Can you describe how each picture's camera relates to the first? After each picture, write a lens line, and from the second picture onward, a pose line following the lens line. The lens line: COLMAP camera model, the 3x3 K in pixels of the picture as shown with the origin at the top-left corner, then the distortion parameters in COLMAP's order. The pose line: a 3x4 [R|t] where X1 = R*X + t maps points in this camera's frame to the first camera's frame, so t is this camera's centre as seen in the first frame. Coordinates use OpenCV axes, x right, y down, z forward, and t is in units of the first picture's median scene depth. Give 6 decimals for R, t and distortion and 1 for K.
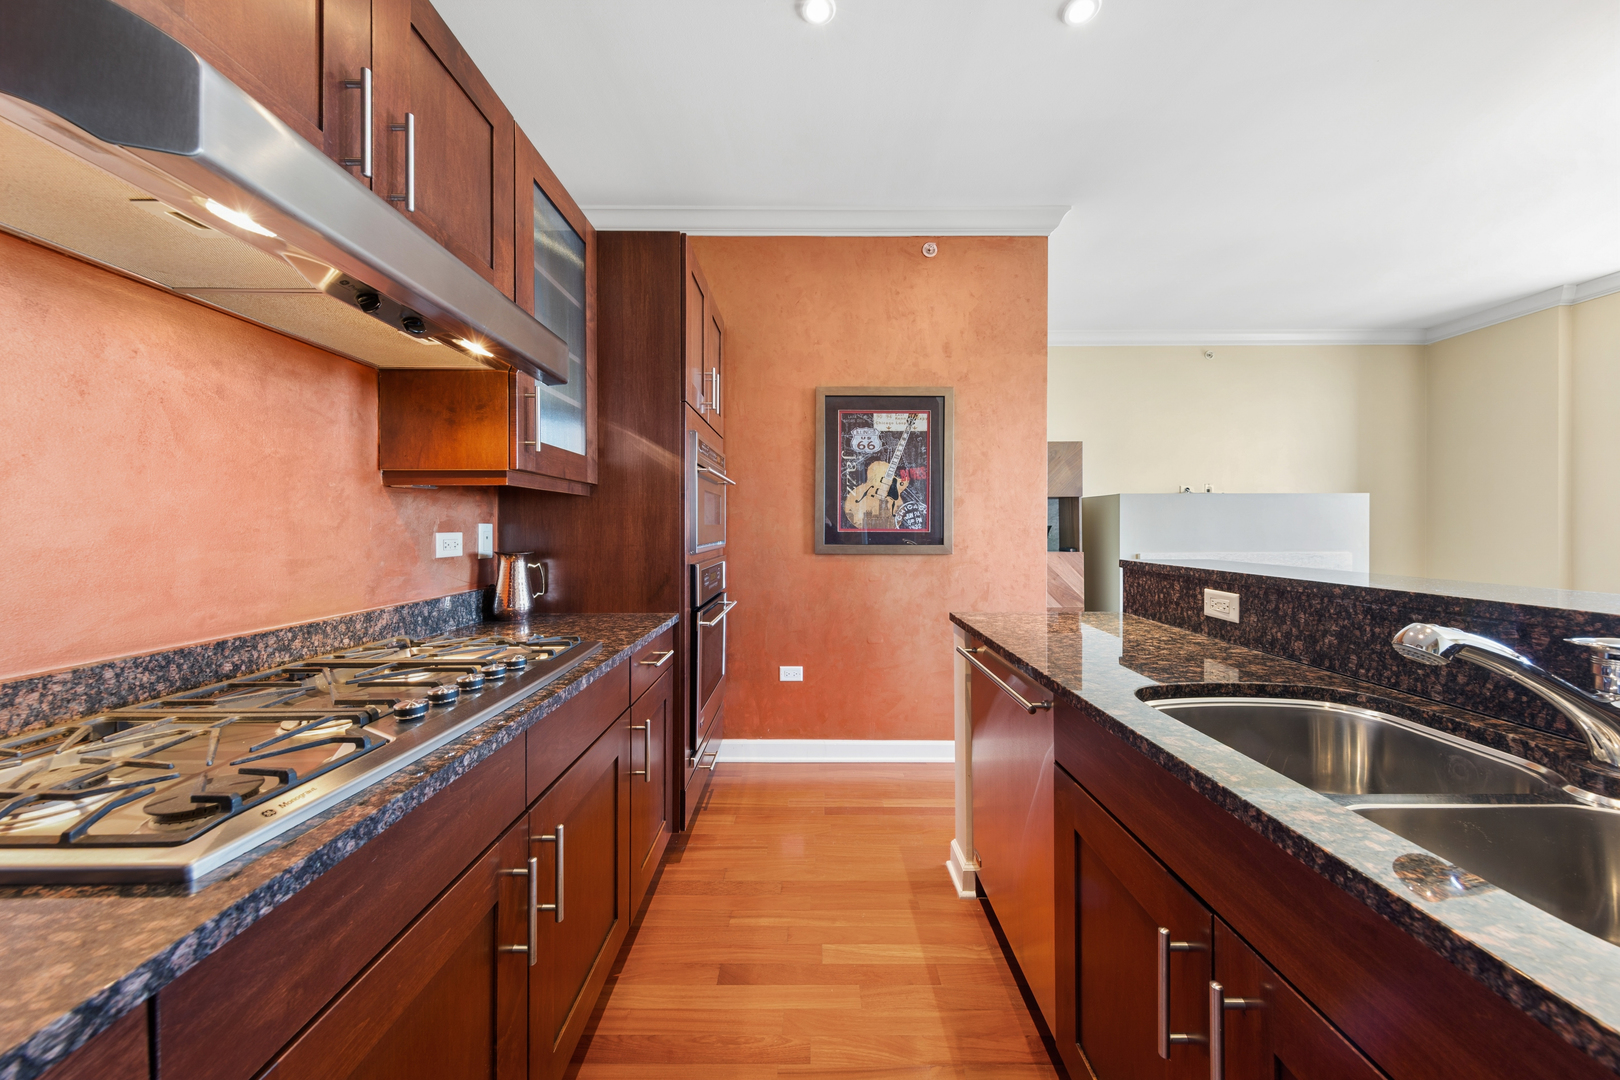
lens RADIAL K [[534.6, 0, 813.6], [0, 534.6, 515.4], [0, 0, 1]] dist [0.005235, -0.000028]
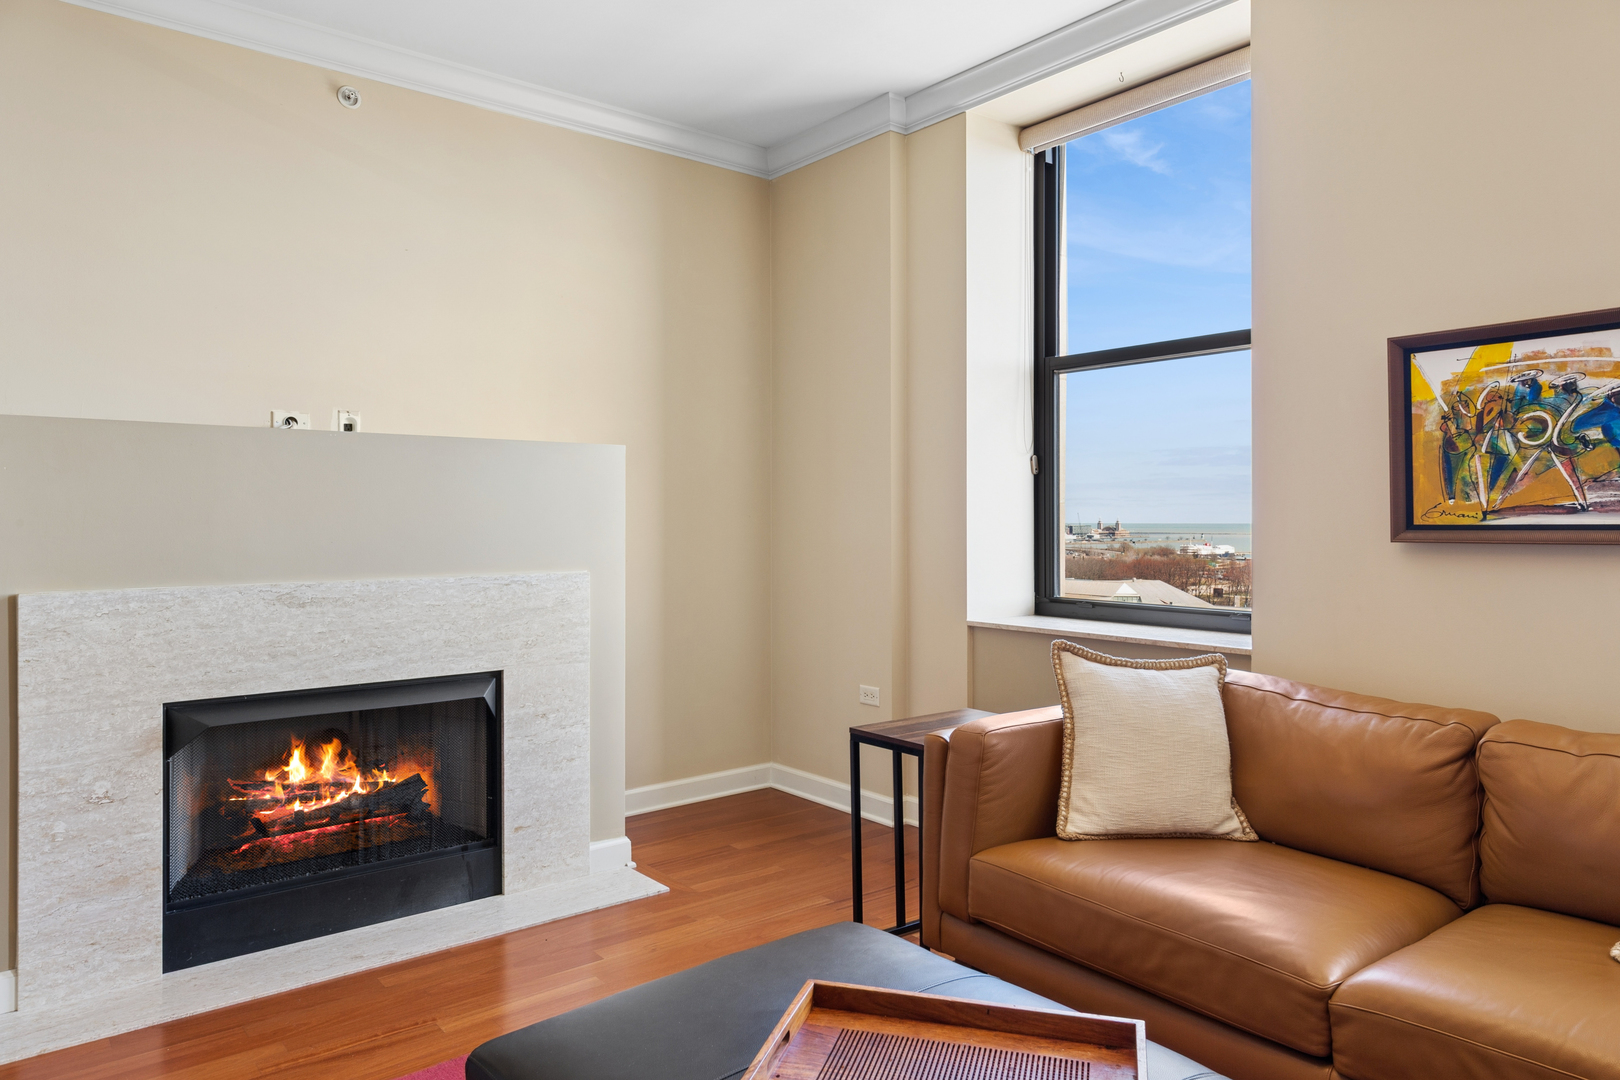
lens RADIAL K [[1059.0, 0, 811.1], [0, 1059.0, 508.5], [0, 0, 1]] dist [0.002223, 0.001097]
pose [[0.777505, 0.005802, 0.628850, 0.819126], [-0.012821, 0.999896, 0.006627, 0.010194], [-0.628746, -0.013215, 0.777498, 0.231038]]
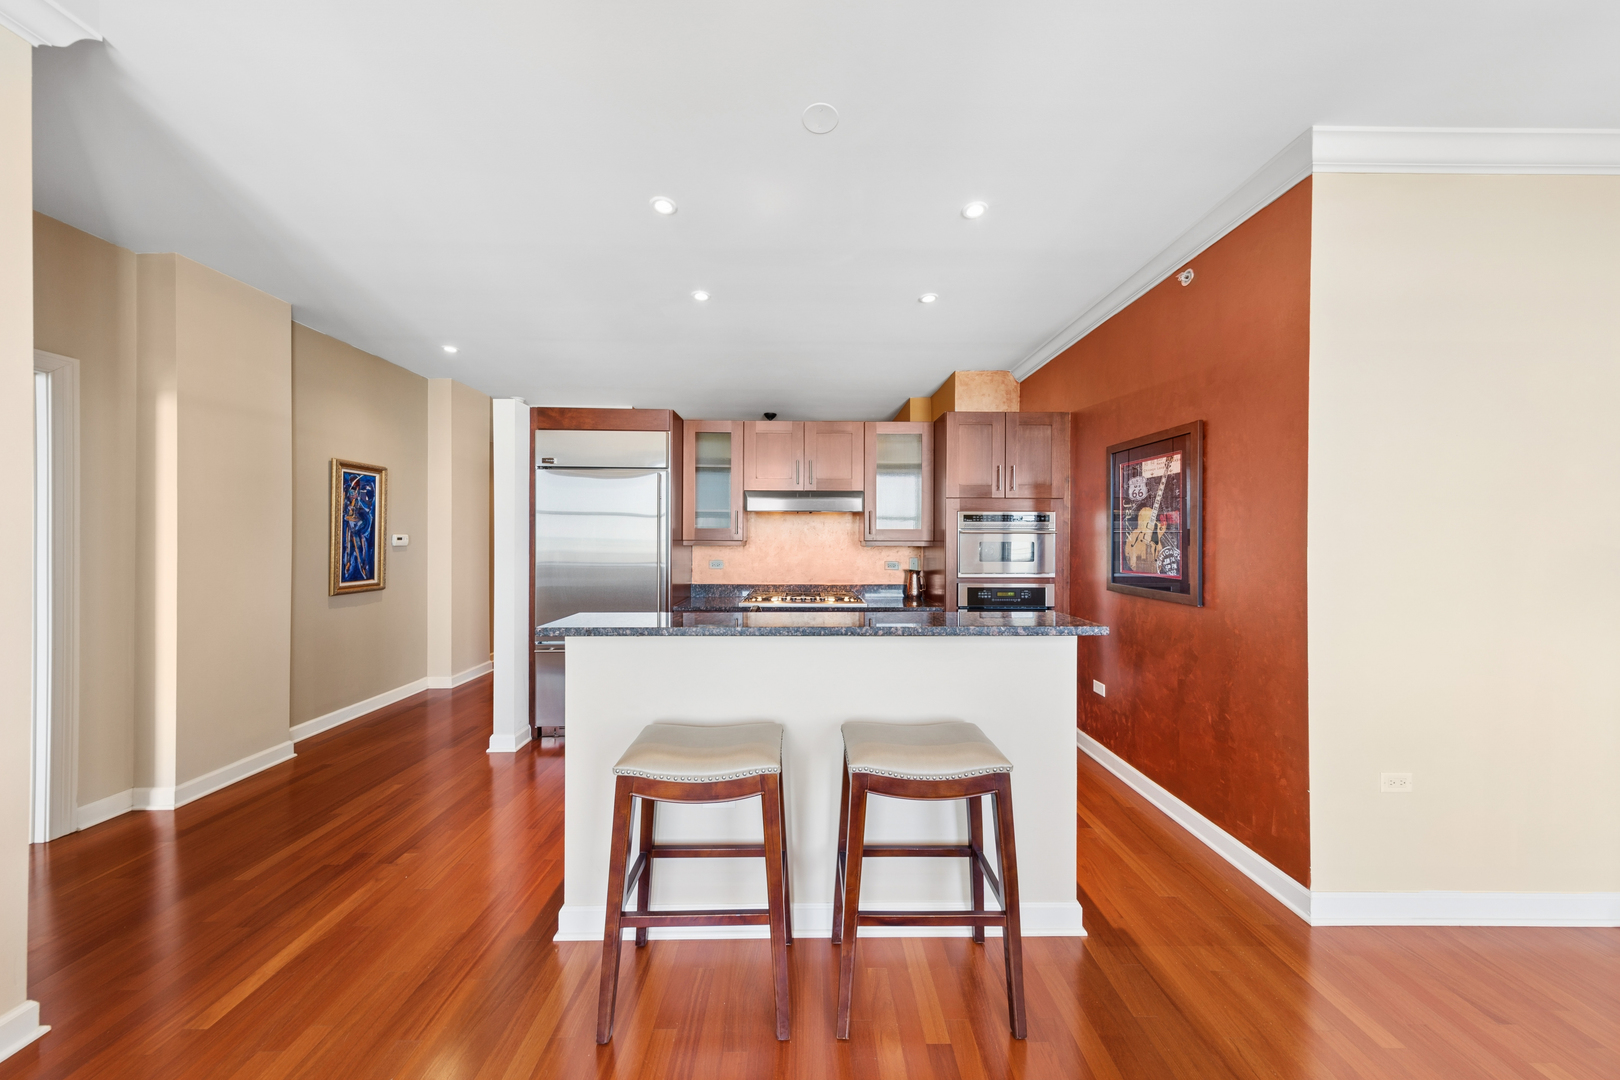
lens RADIAL K [[510.1, 0, 810.0], [0, 510.1, 540.0], [0, 0, 1]] dist [0.000126, 0.000026]
pose [[0.011677, 0.005352, -0.999917, 1.112107], [0.012621, 0.999905, 0.005499, -0.052144], [0.999852, -0.012684, 0.011608, 0.339021]]
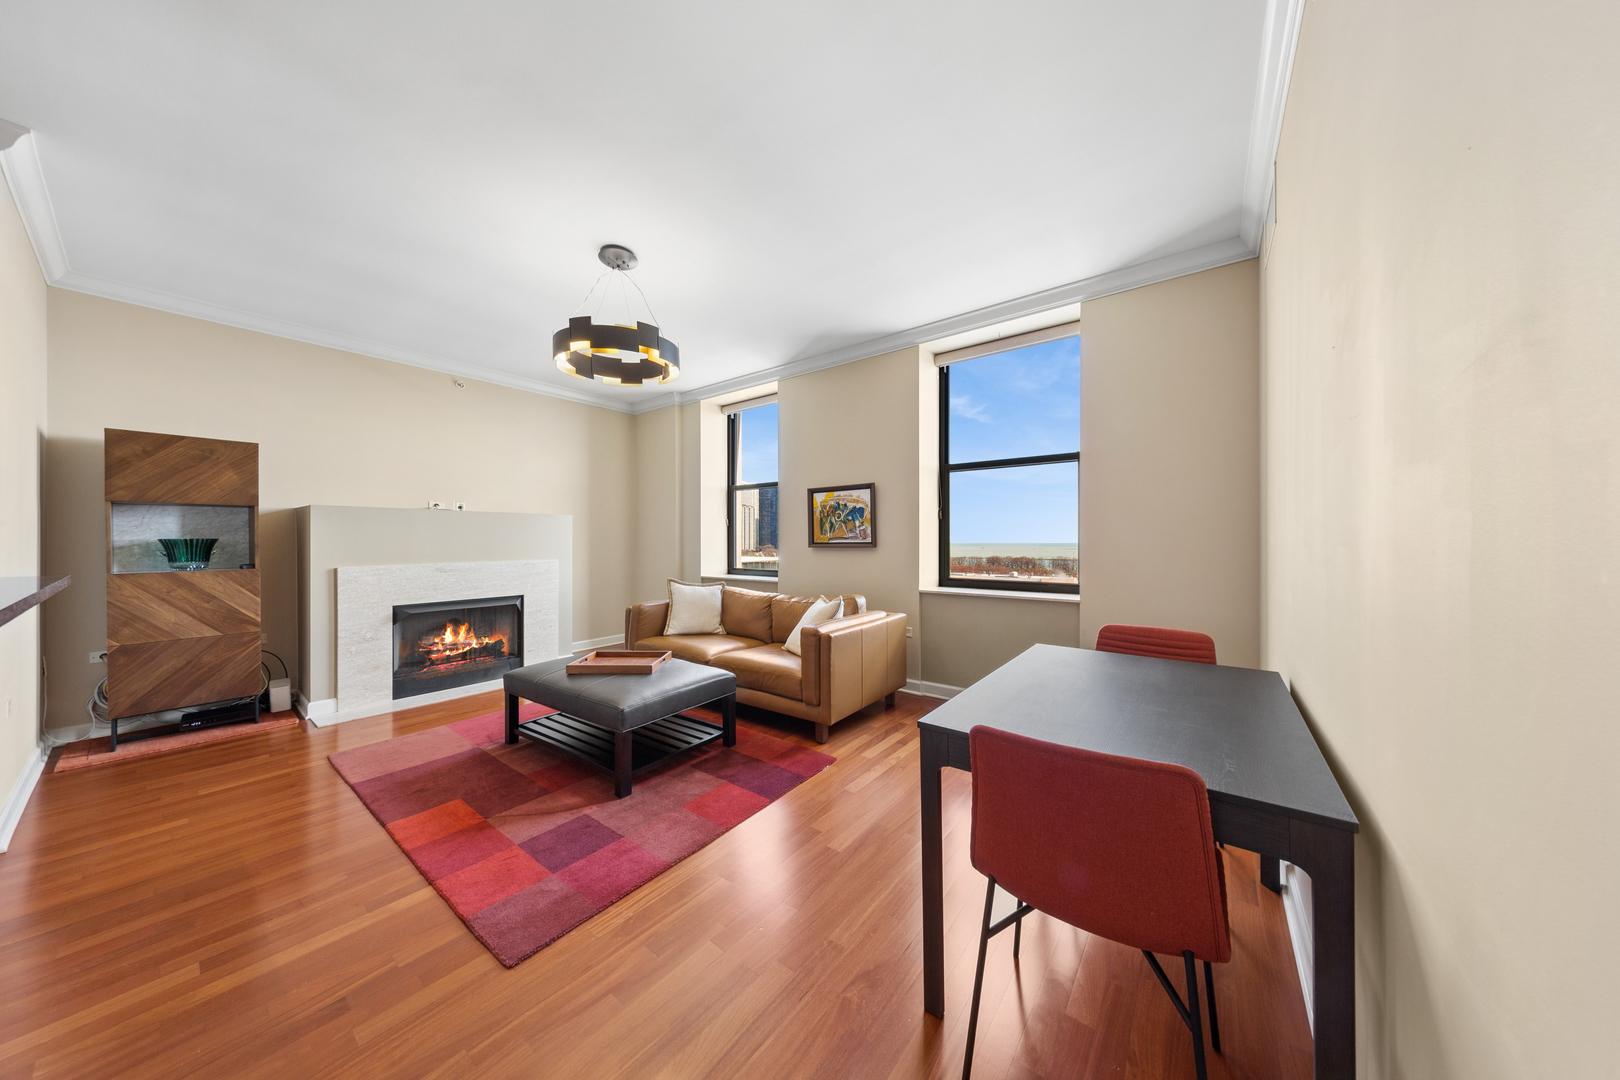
lens RADIAL K [[504.9, 0, 812.8], [0, 504.9, 535.6], [0, 0, 1]] dist [0.004502, -0.000020]
pose [[0.610192, 0.007208, 0.792221, 0.576865], [-0.014415, 0.999894, 0.002006, -0.001123], [-0.792122, -0.012644, 0.610231, -0.353213]]
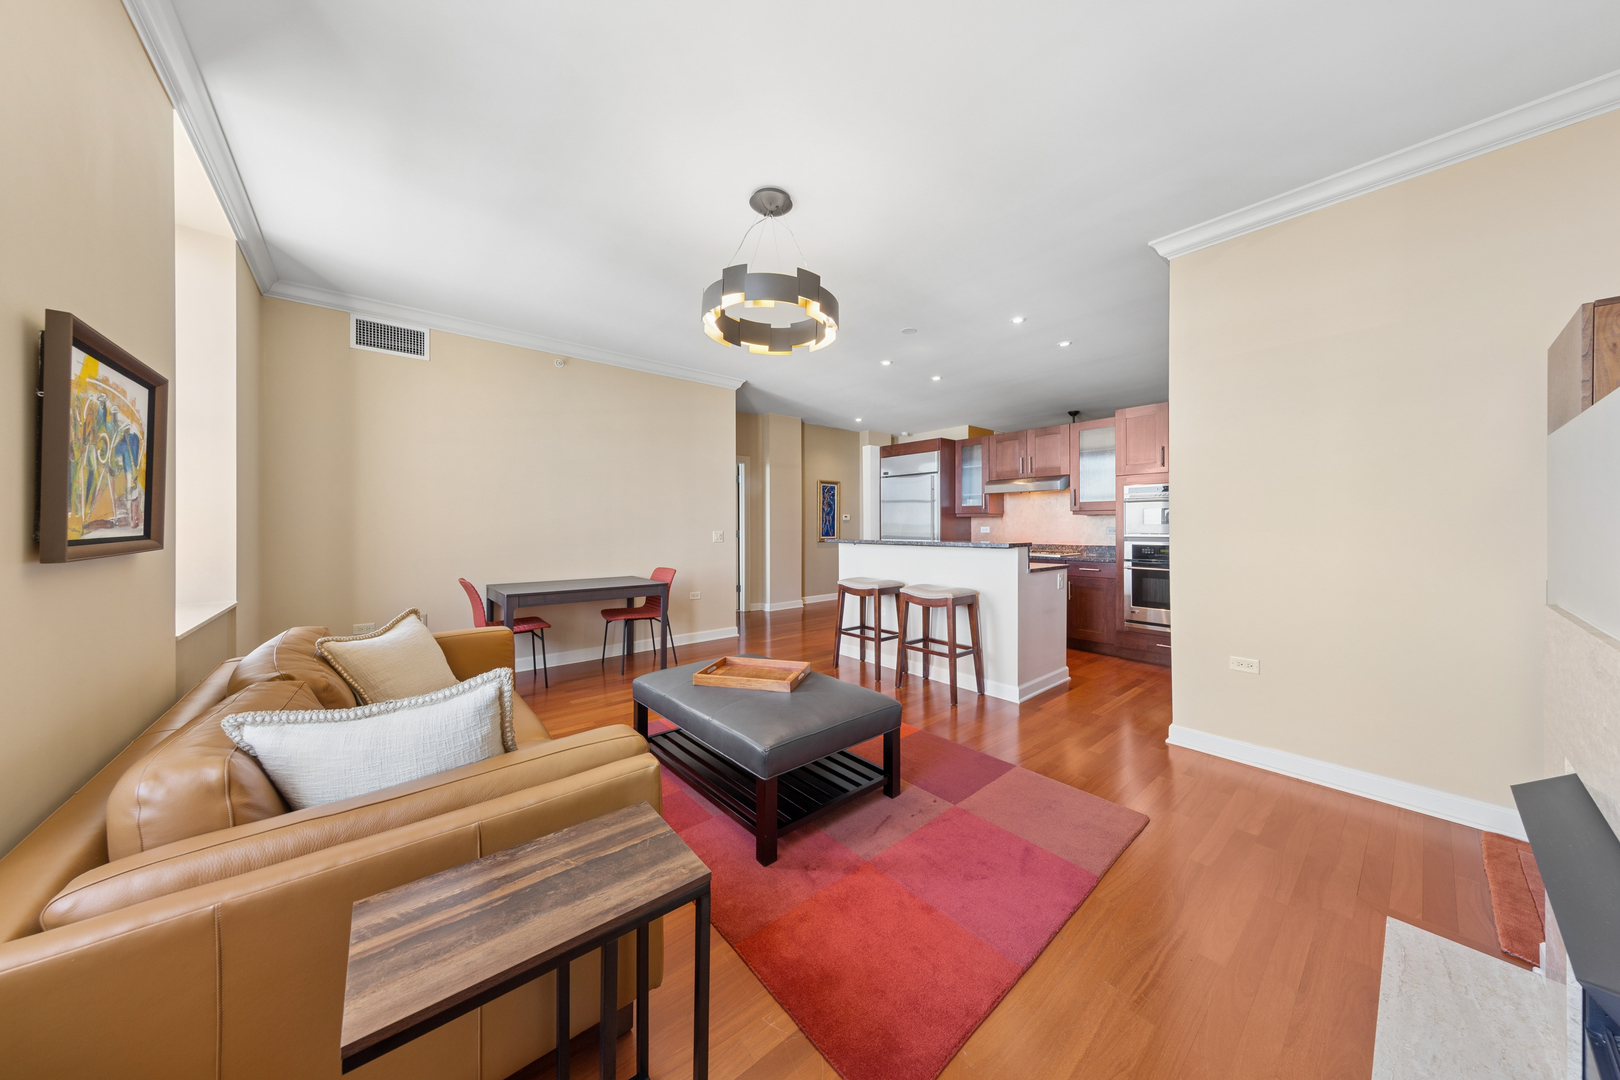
lens RADIAL K [[510.1, 0, 810.0], [0, 510.1, 540.0], [0, 0, 1]] dist [0.000126, 0.000026]
pose [[-0.768002, 0.019419, -0.640153, 1.685094], [0.011614, 0.999798, 0.016395, 0.023535], [0.640342, 0.005157, -0.768072, 1.336478]]
